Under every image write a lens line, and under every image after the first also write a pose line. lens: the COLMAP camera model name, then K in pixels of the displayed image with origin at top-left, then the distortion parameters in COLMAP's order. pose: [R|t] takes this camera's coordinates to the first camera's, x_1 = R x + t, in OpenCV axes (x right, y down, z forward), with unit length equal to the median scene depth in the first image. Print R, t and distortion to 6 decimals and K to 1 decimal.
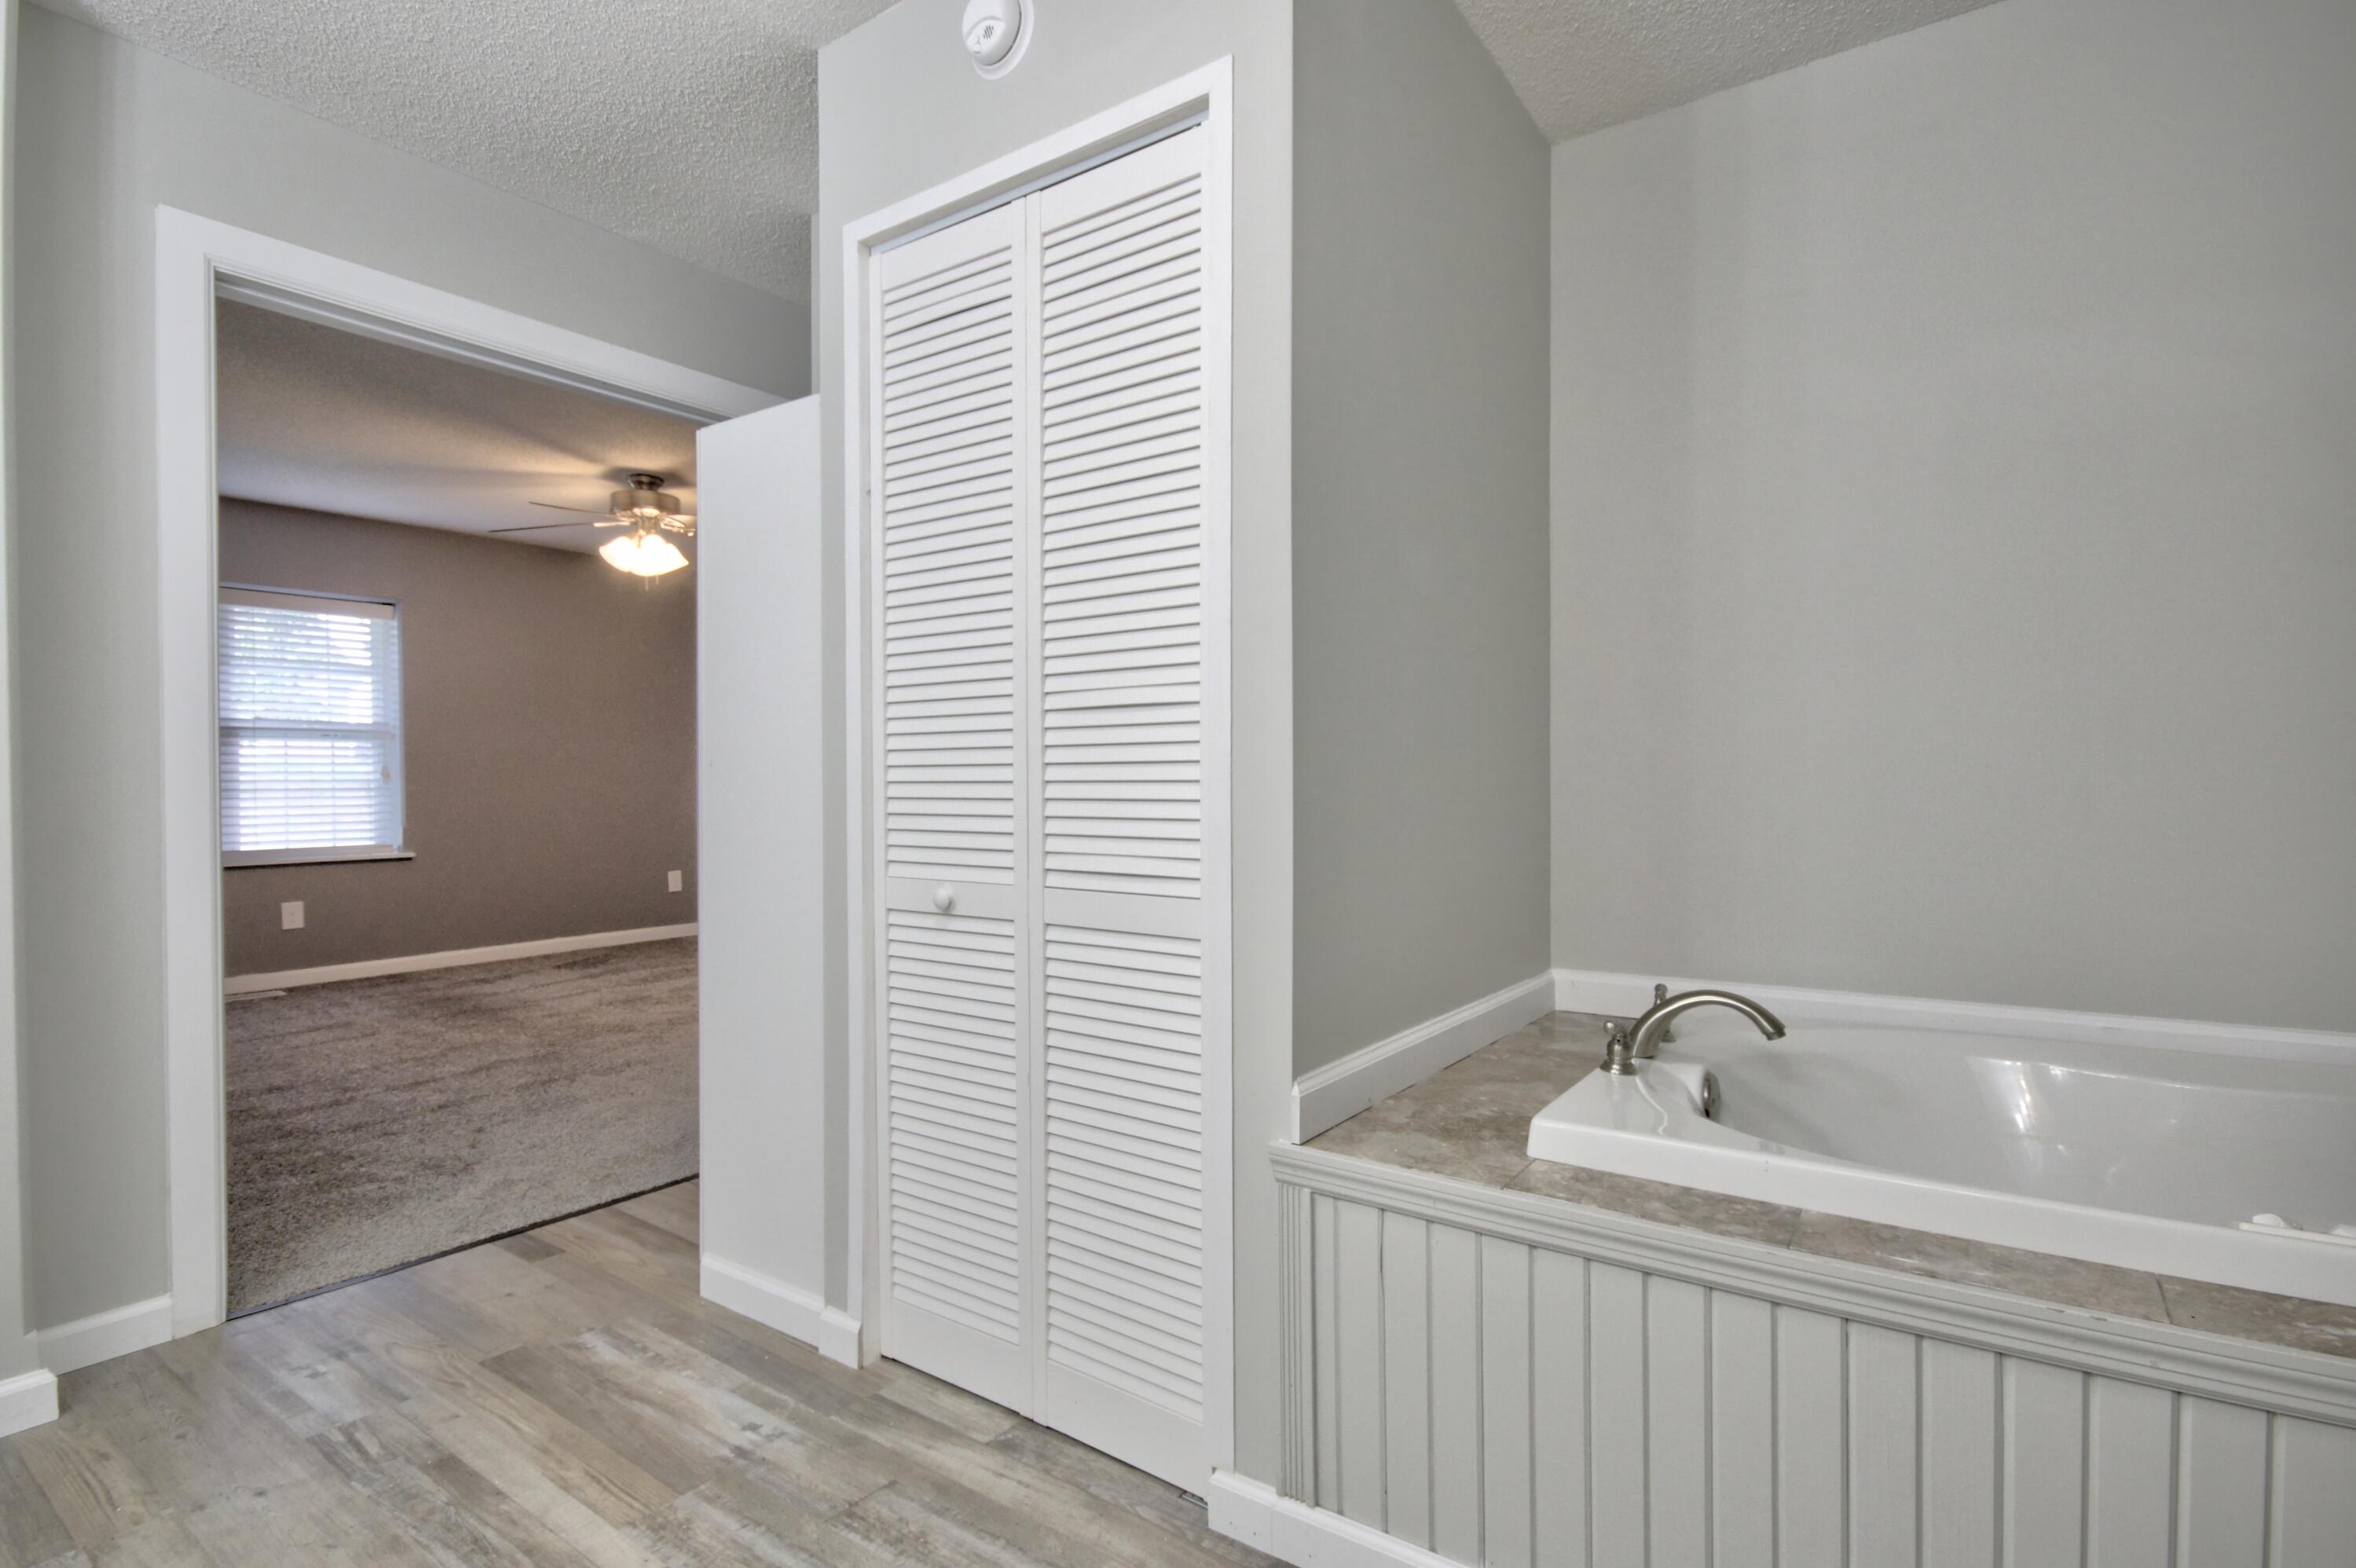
lens RADIAL K [[1078.7, 0, 1173.2], [0, 1078.7, 782.7], [0, 0, 1]] dist [0.008326, -0.013743]
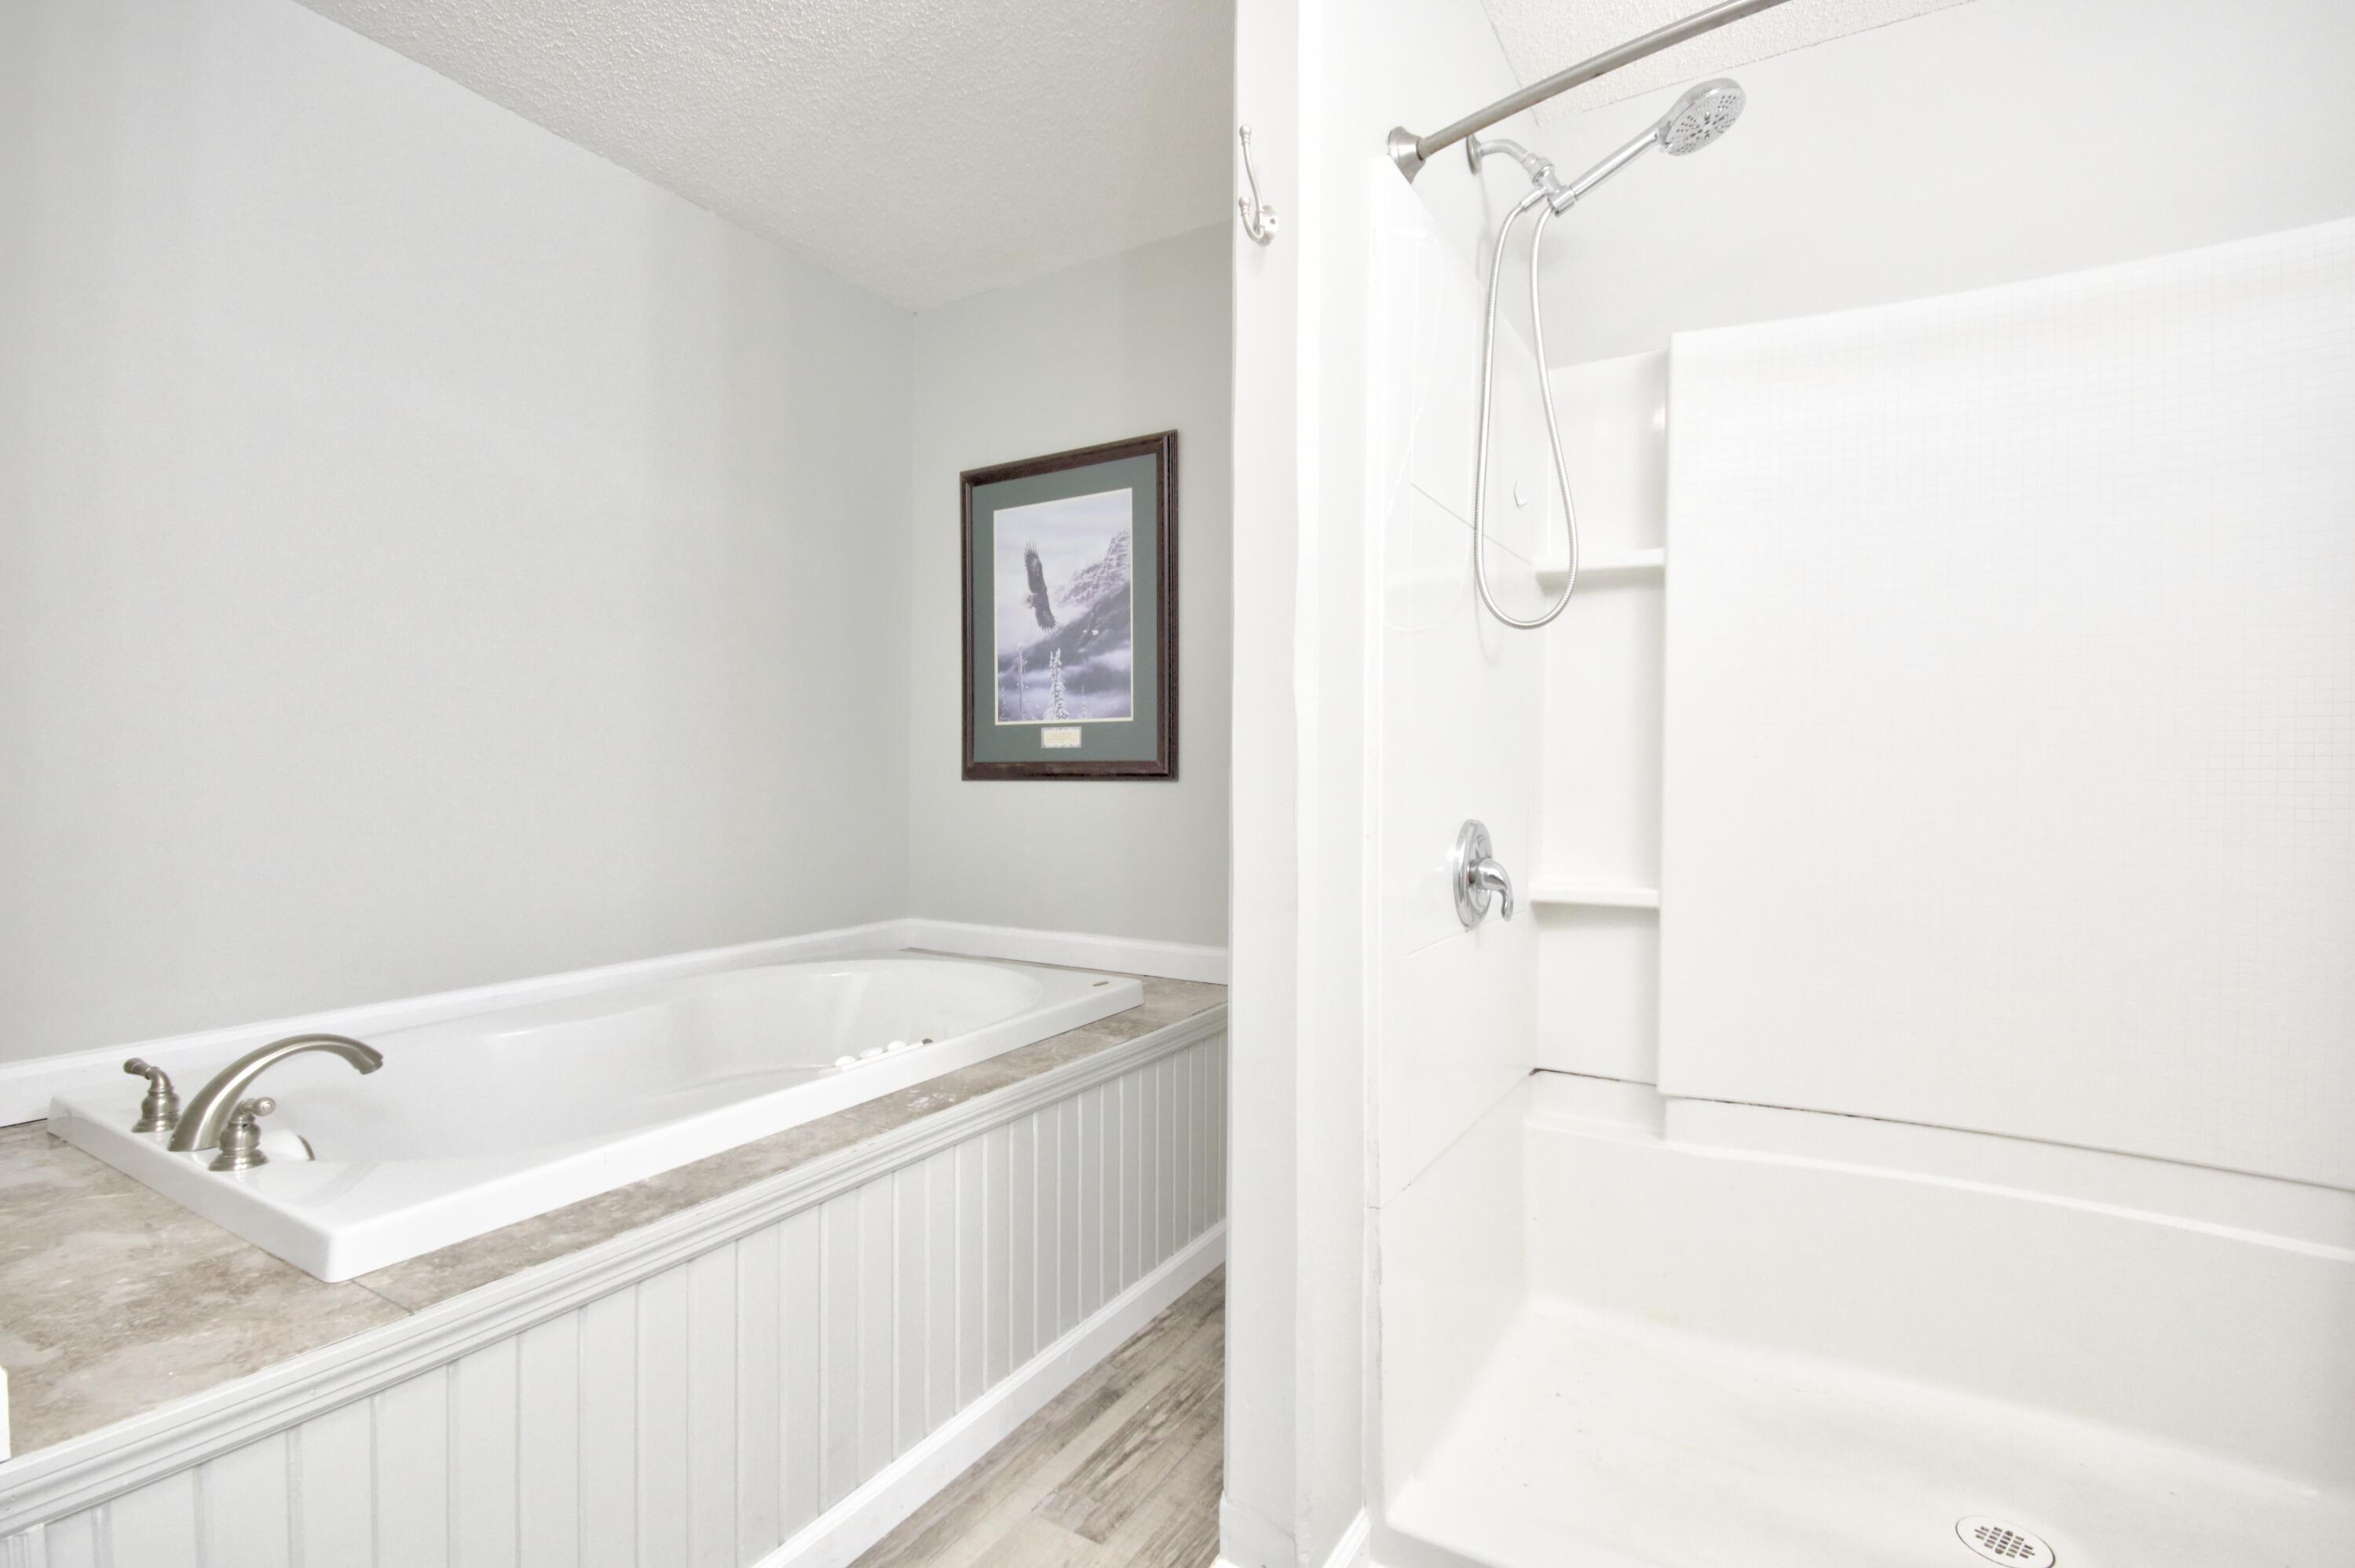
lens RADIAL K [[1078.2, 0, 1172.7], [0, 1078.2, 782.7], [0, 0, 1]] dist [0.008326, -0.013743]
pose [[-0.078814, 0.001766, 0.996888, -0.492165], [-0.003281, 0.999993, -0.002031, -0.002955], [-0.996884, -0.003430, -0.078808, 0.508218]]
